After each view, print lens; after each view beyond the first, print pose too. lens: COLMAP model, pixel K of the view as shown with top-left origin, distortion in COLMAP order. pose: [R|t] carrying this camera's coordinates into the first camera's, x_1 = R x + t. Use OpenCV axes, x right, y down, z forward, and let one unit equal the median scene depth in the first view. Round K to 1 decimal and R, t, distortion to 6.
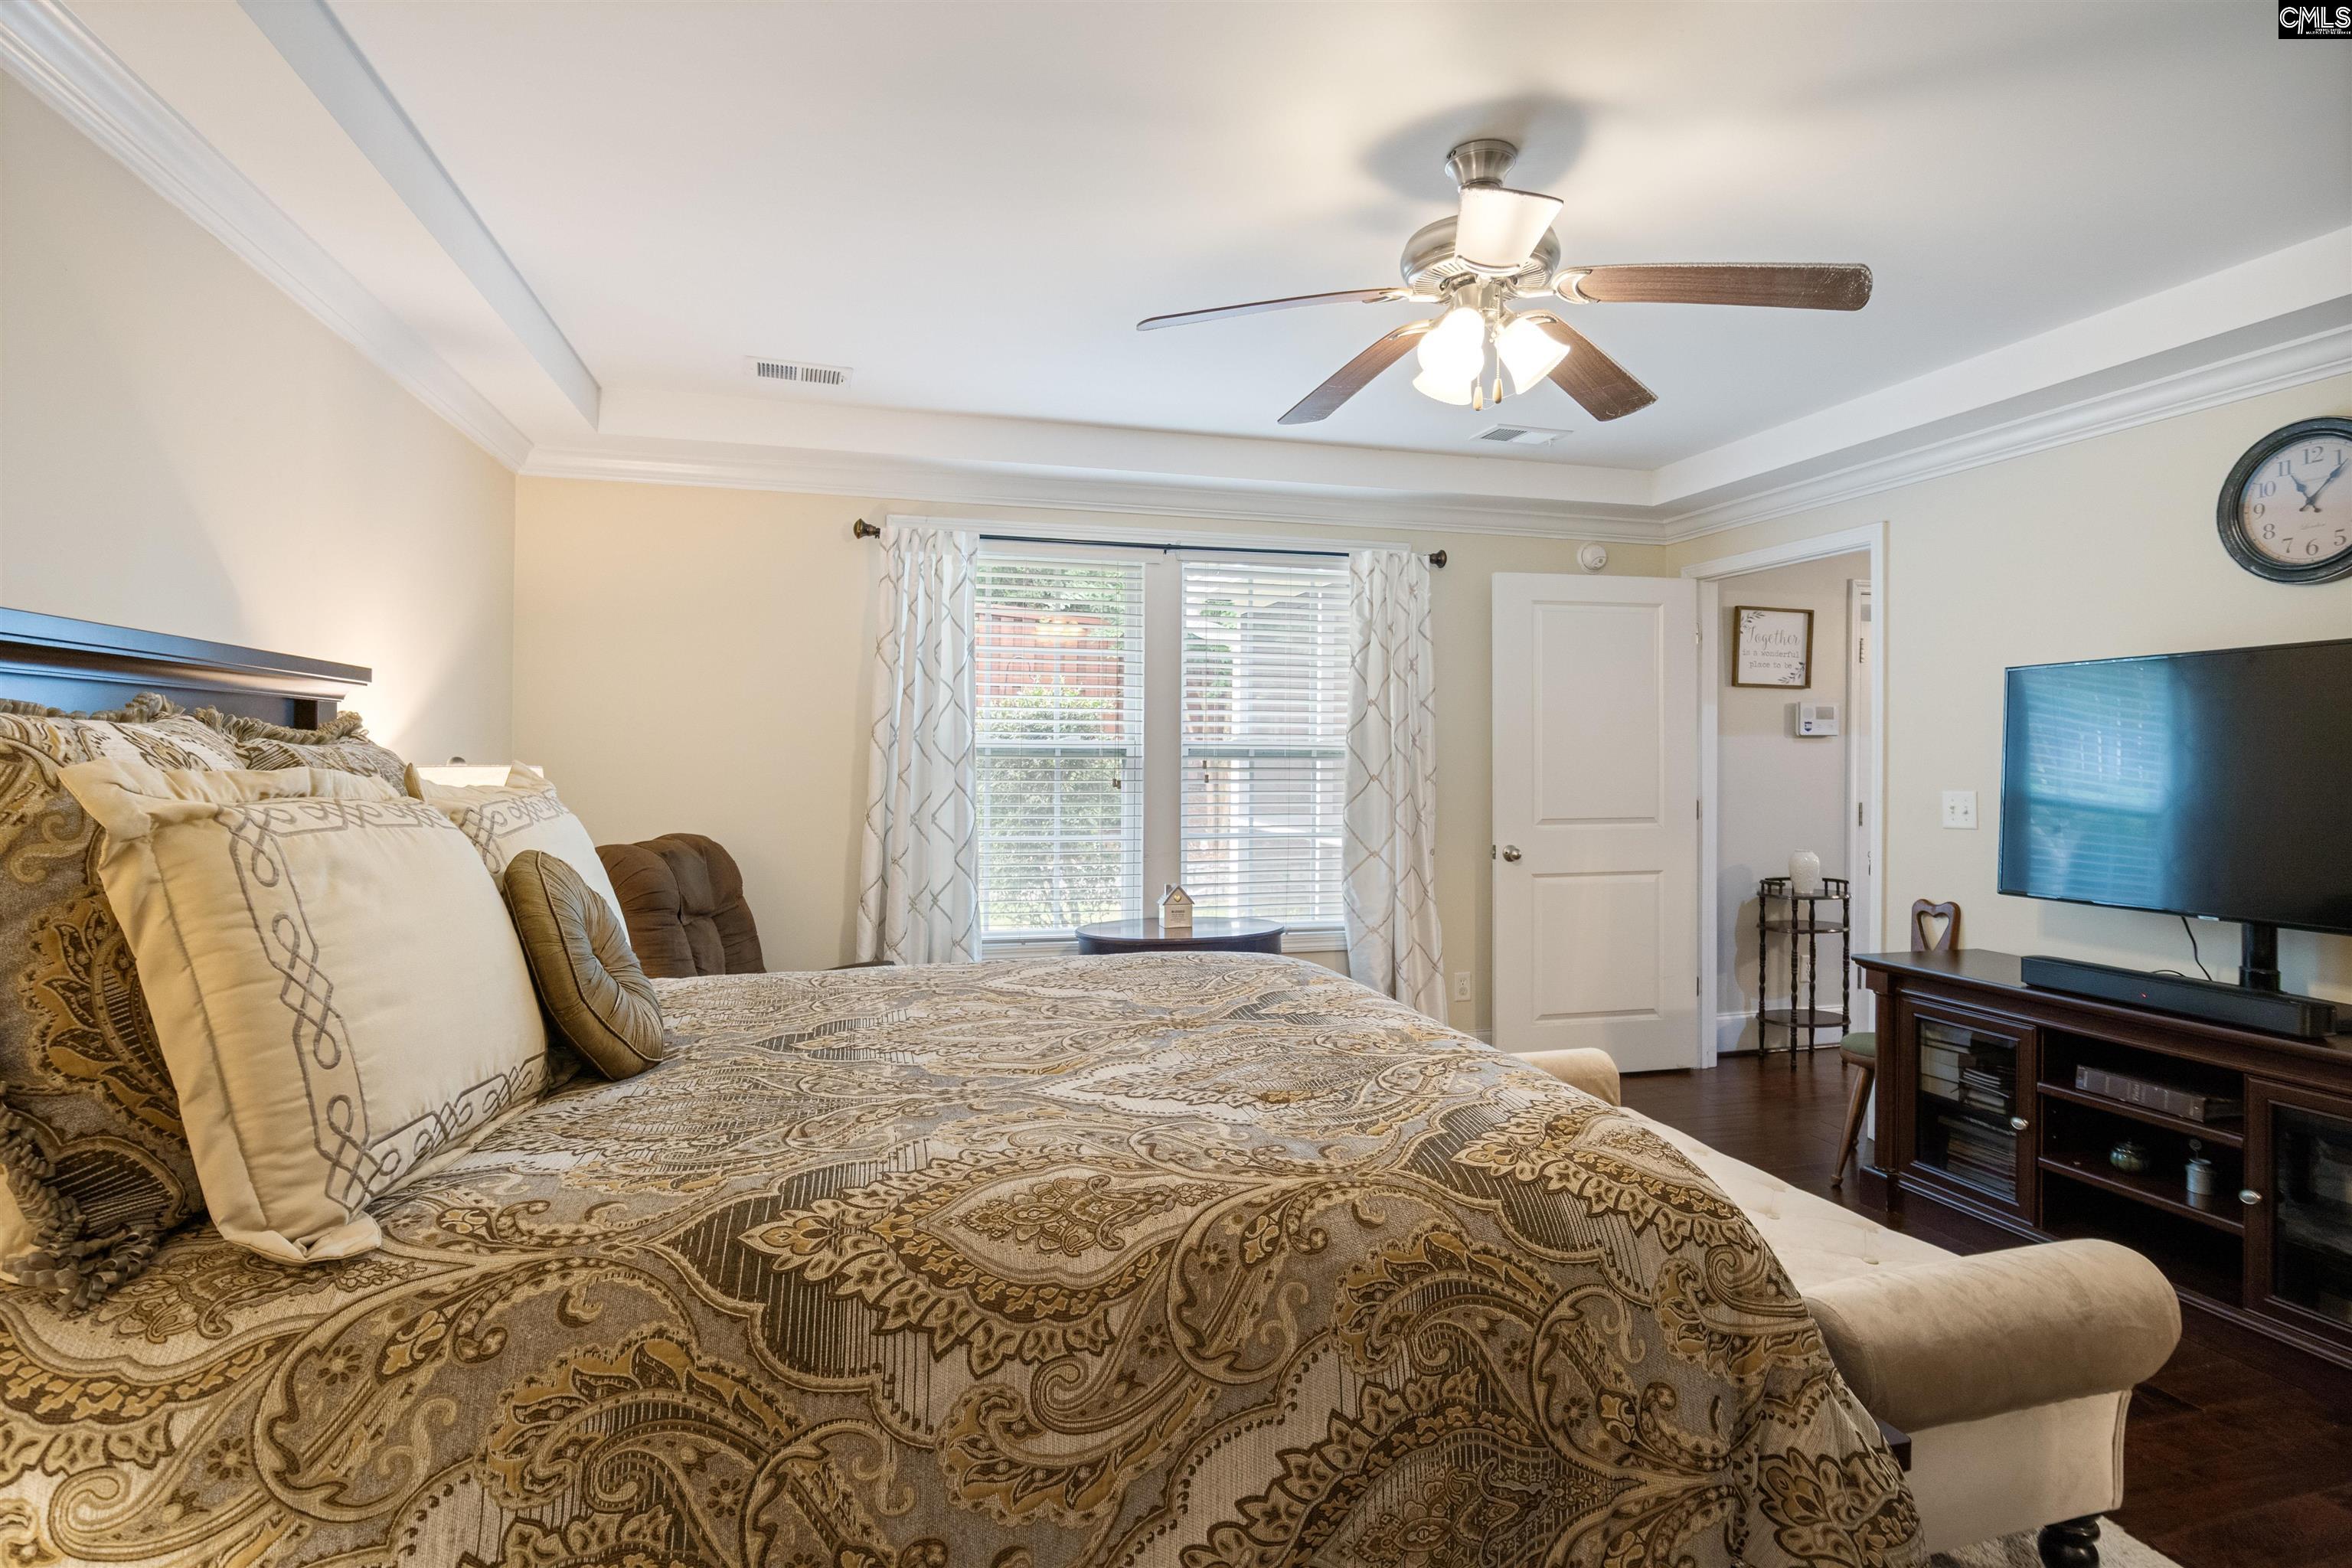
lens RADIAL K [[1196.8, 0, 1176.1], [0, 1196.8, 729.3], [0, 0, 1]] dist [-0.012850, -0.000112]
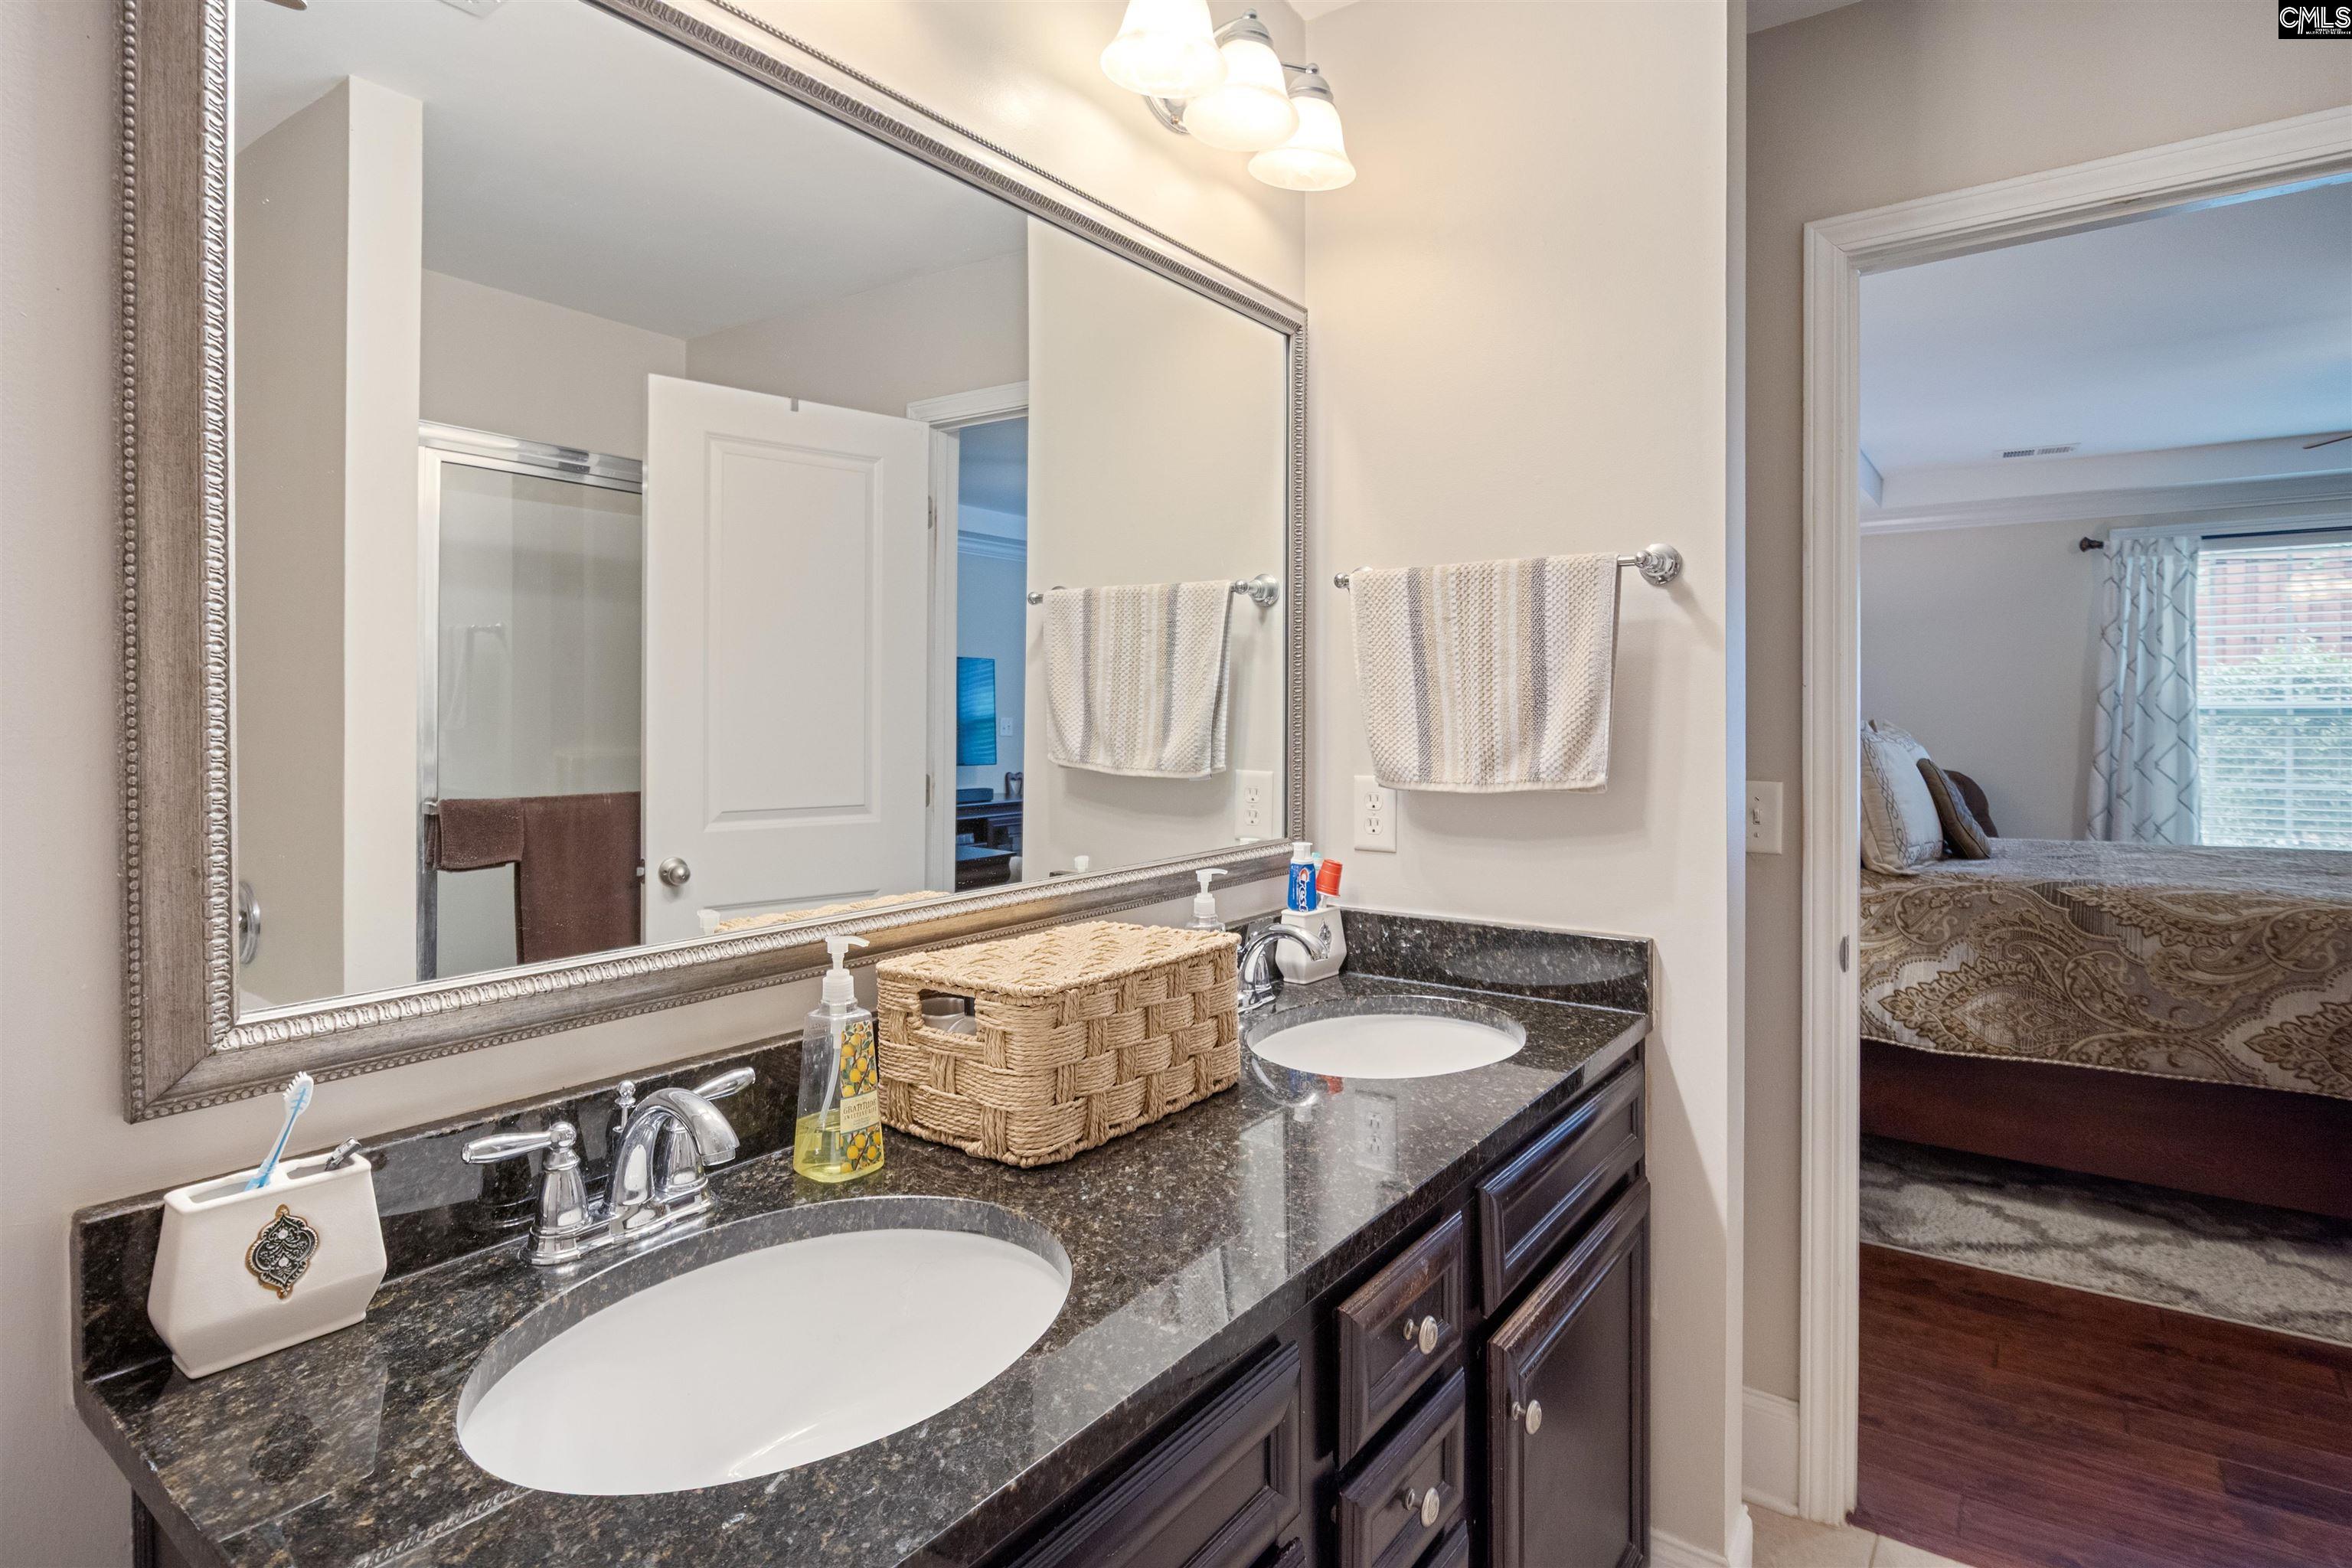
lens RADIAL K [[1196.8, 0, 1176.1], [0, 1196.8, 729.3], [0, 0, 1]] dist [-0.012850, -0.000112]
pose [[0.623032, 0.001104, -0.782195, 0.501429], [0.022897, 0.999545, 0.019649, -0.043642], [0.781861, -0.030152, 0.622723, -2.239034]]
